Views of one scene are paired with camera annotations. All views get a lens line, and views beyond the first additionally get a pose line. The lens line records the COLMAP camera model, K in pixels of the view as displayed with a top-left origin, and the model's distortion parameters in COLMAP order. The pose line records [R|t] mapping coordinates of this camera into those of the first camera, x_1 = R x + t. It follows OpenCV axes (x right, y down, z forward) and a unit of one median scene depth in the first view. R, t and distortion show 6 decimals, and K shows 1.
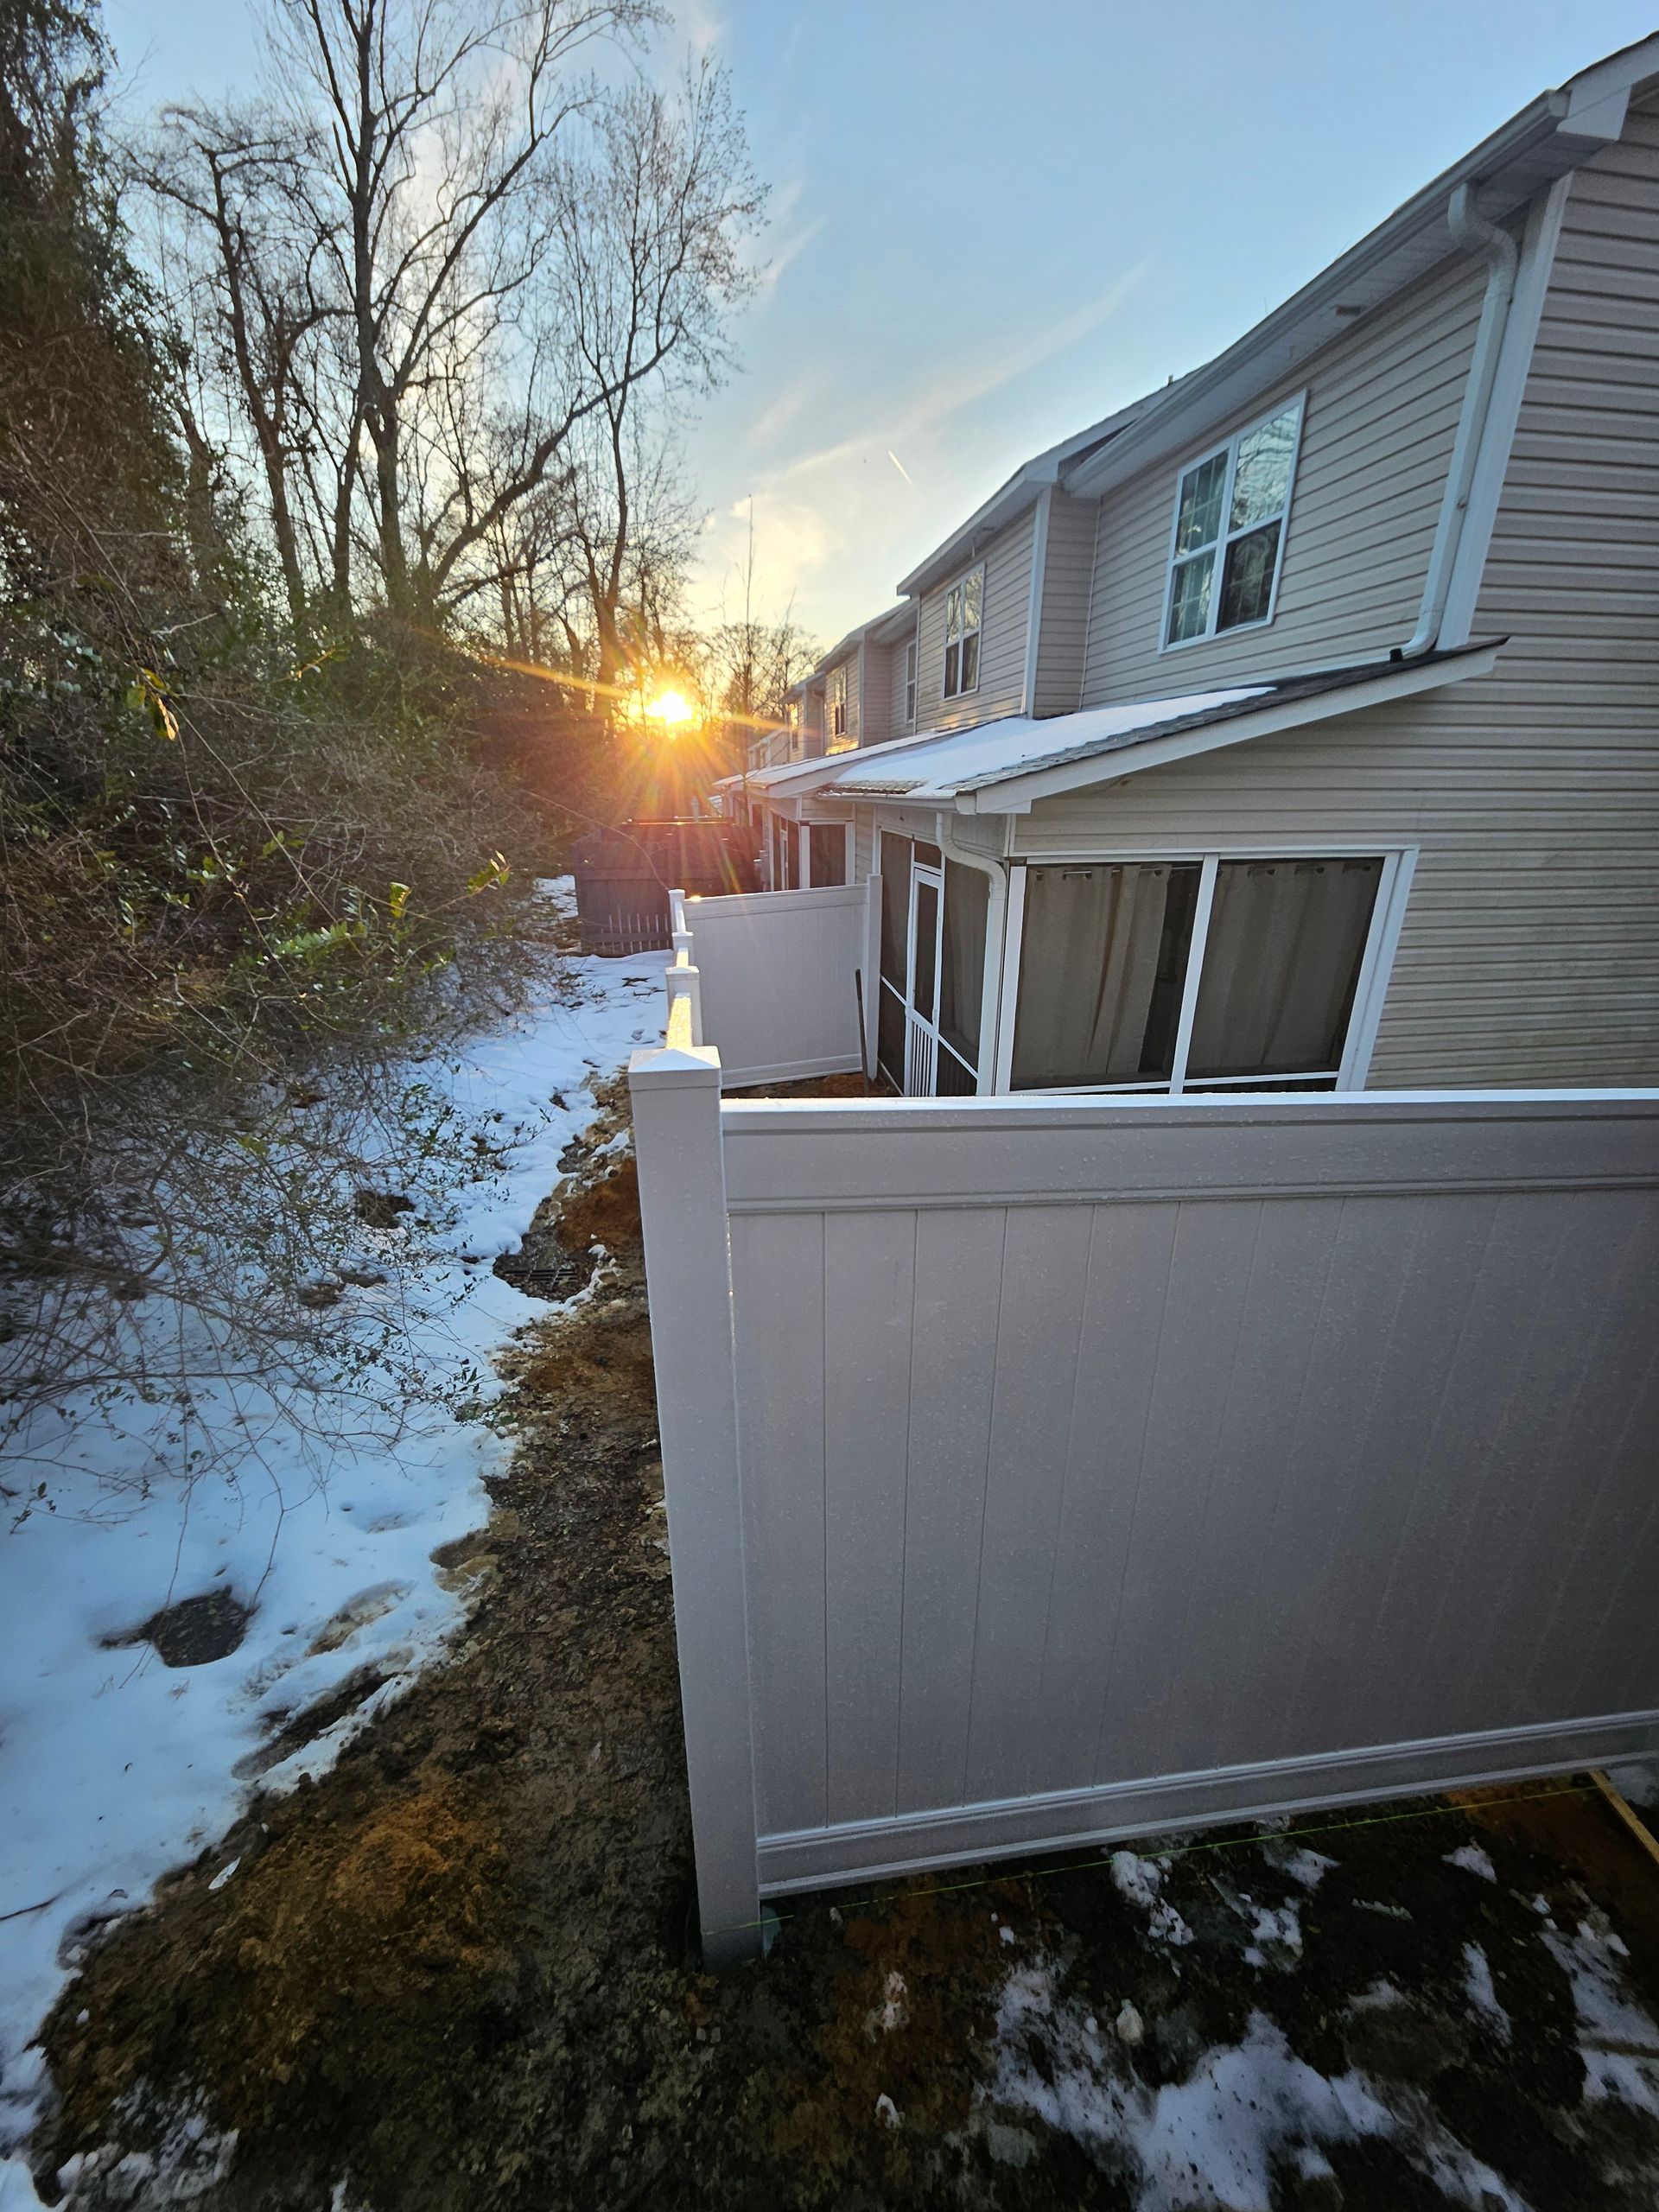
lens RADIAL K [[867.1, 0, 832.8], [0, 867.1, 1098.2], [0, 0, 1]] dist [0.002578, 0.000666]
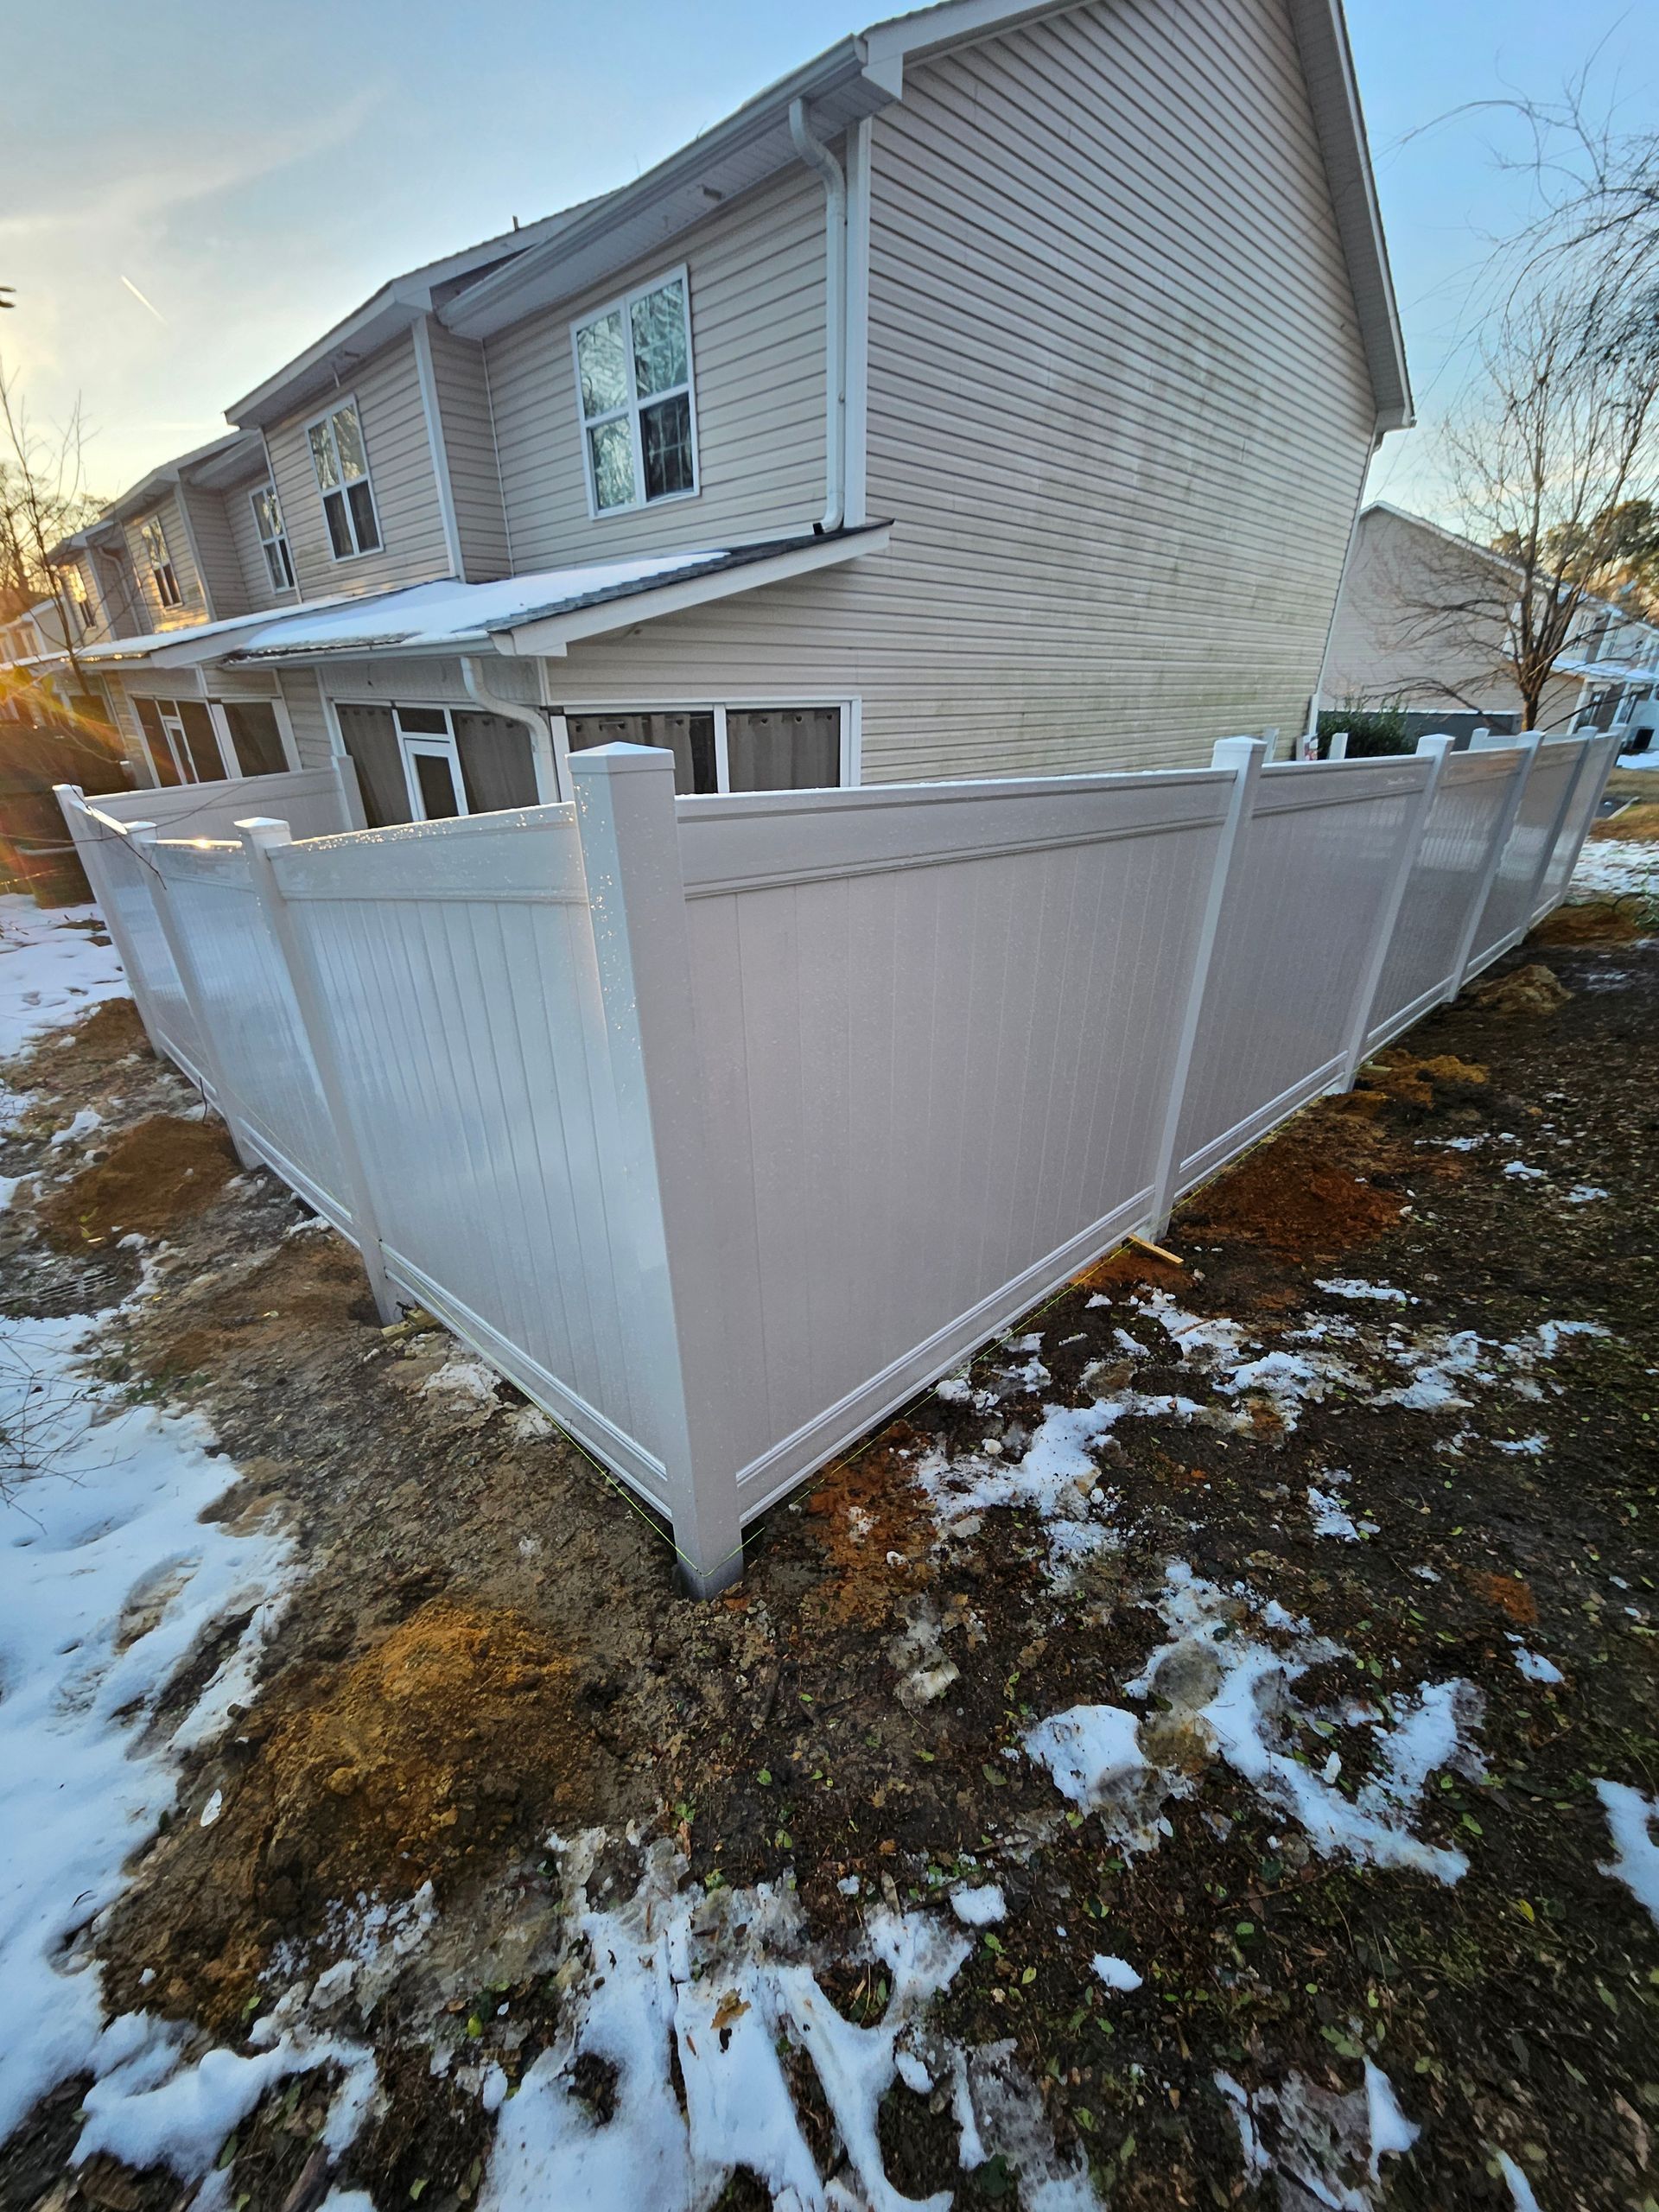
lens RADIAL K [[868.4, 0, 829.5], [0, 868.4, 1106.0], [0, 0, 1]] dist [0.003278, -0.004370]
pose [[0.808400, -0.256221, 0.529943, -0.176057], [0.201220, 0.966346, 0.160266, 0.069323], [-0.553172, -0.022924, 0.832752, -0.023565]]
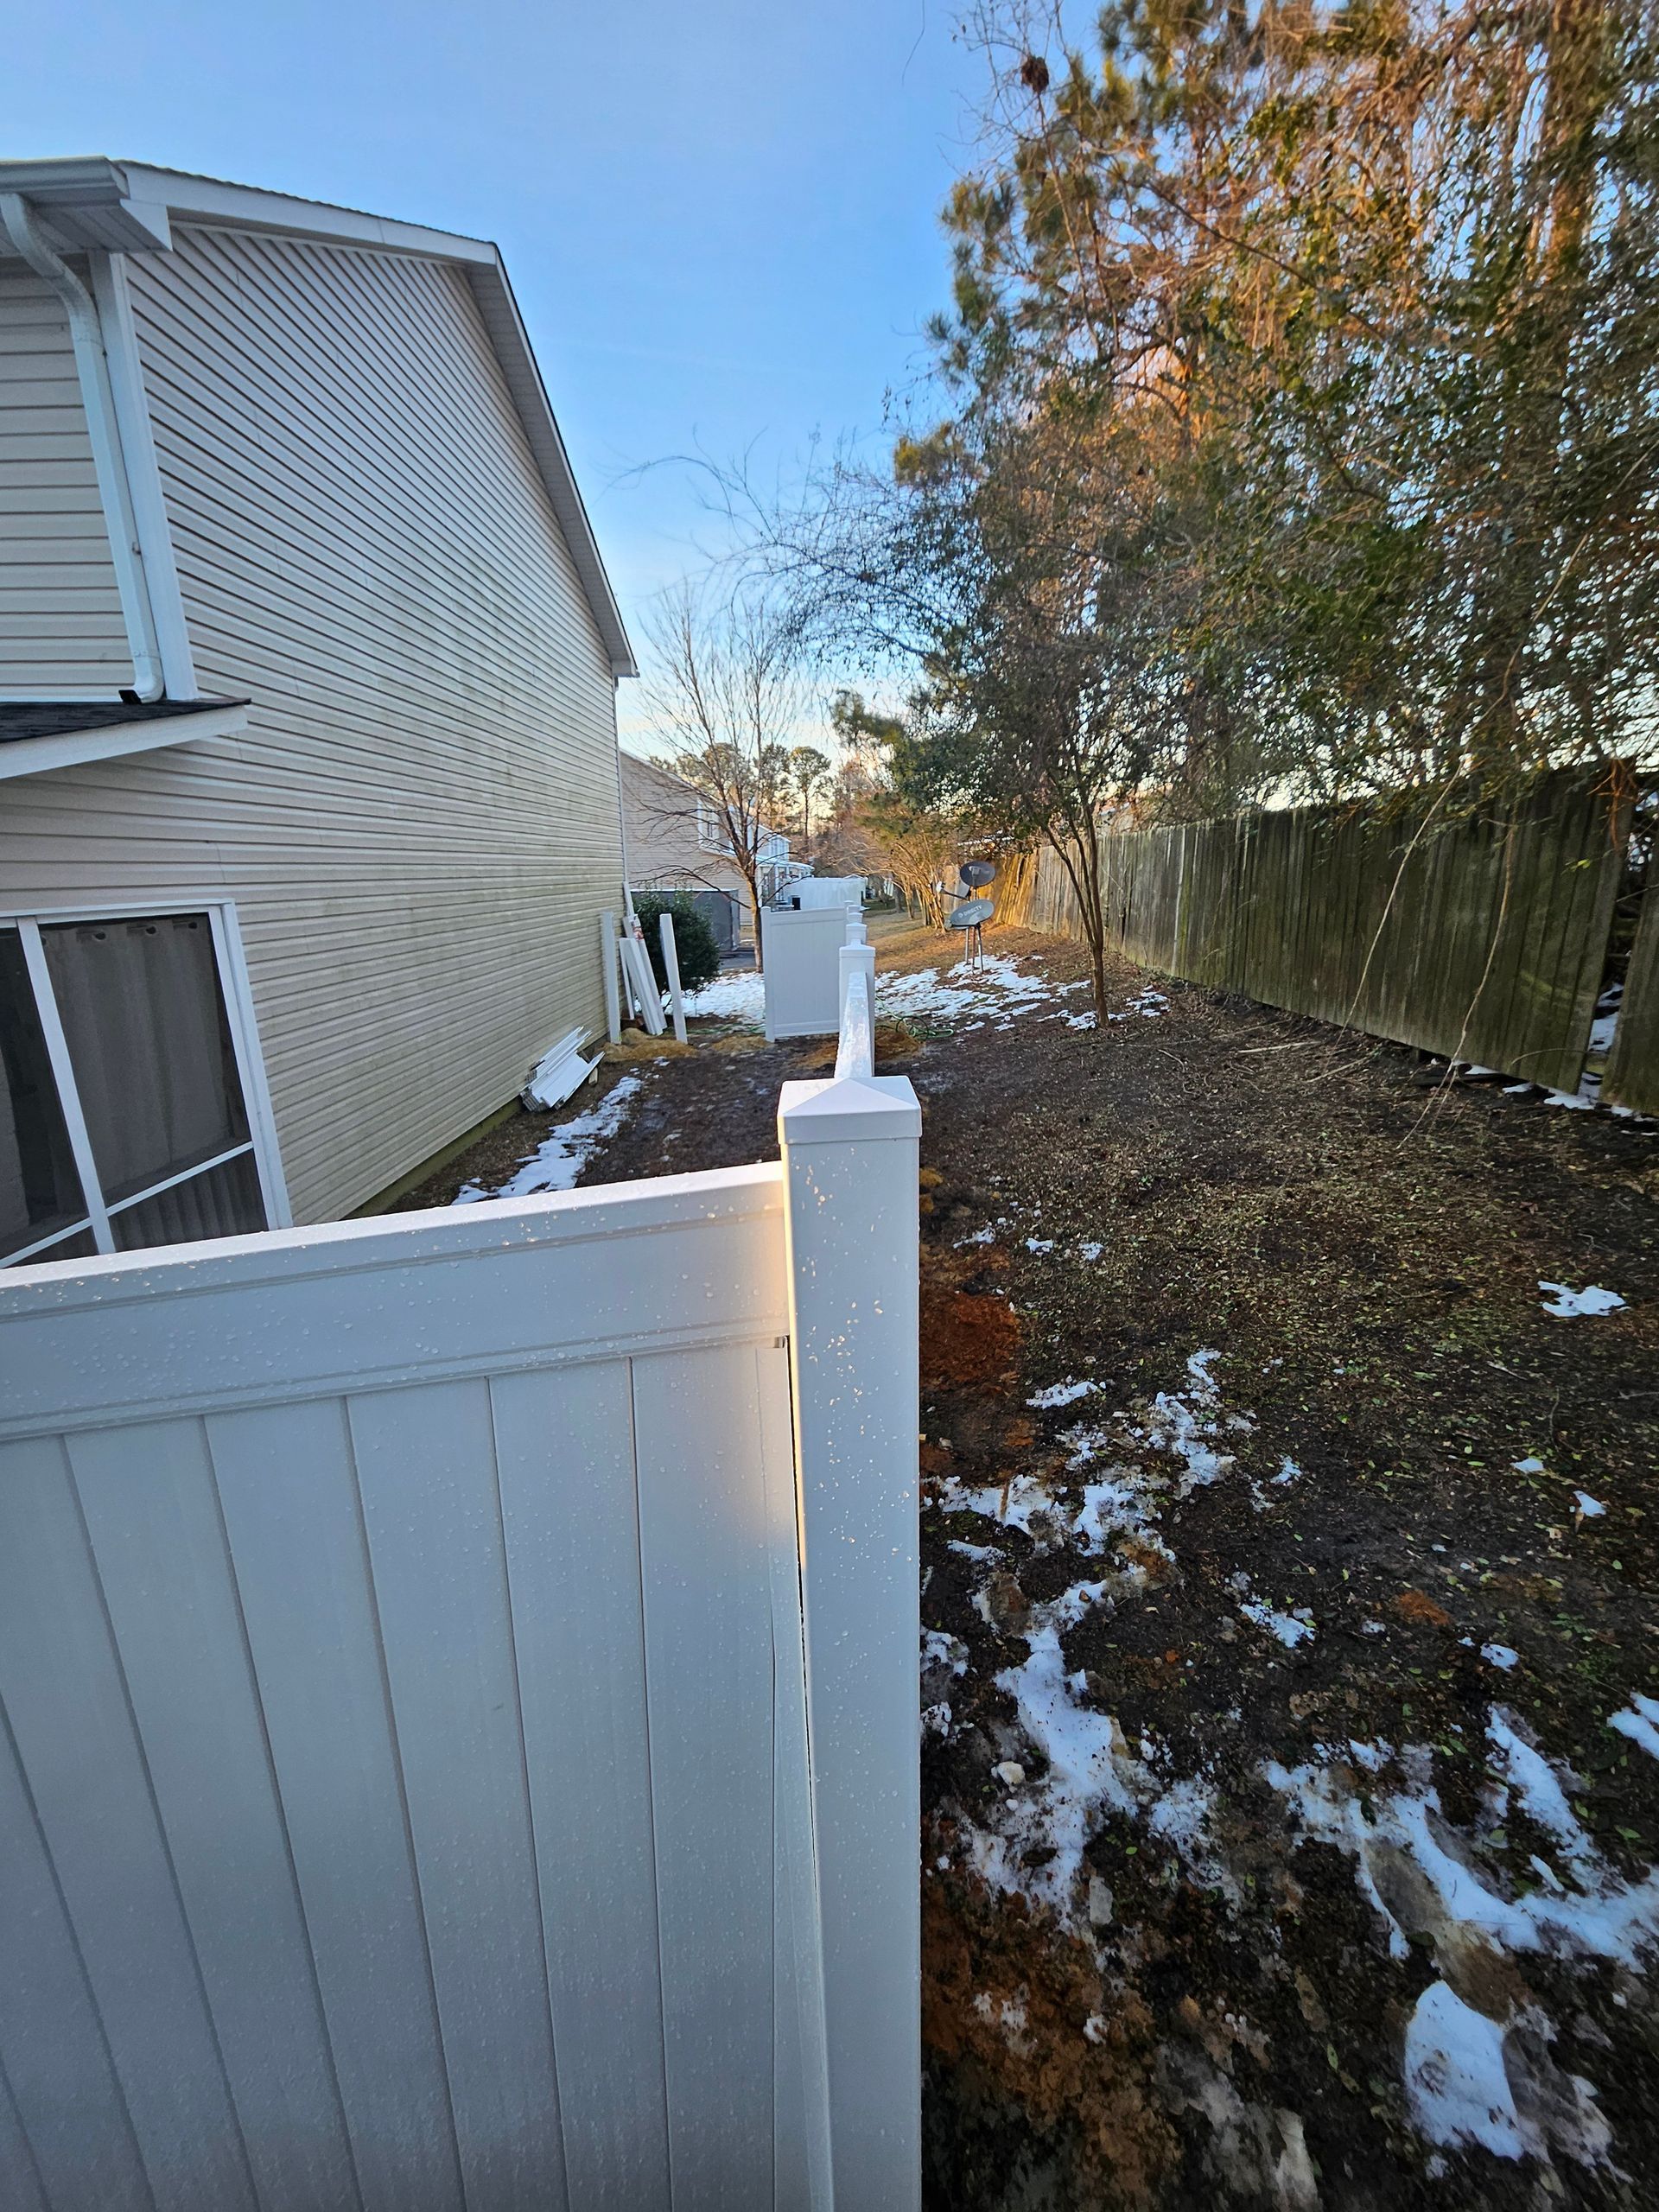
lens RADIAL K [[867.1, 0, 832.8], [0, 867.1, 1098.2], [0, 0, 1]] dist [0.002578, 0.000666]
pose [[0.156776, -0.253345, 0.954588, -0.213134], [0.335259, 0.922800, 0.189848, -0.046453], [-0.928990, 0.290270, 0.229609, 0.226730]]
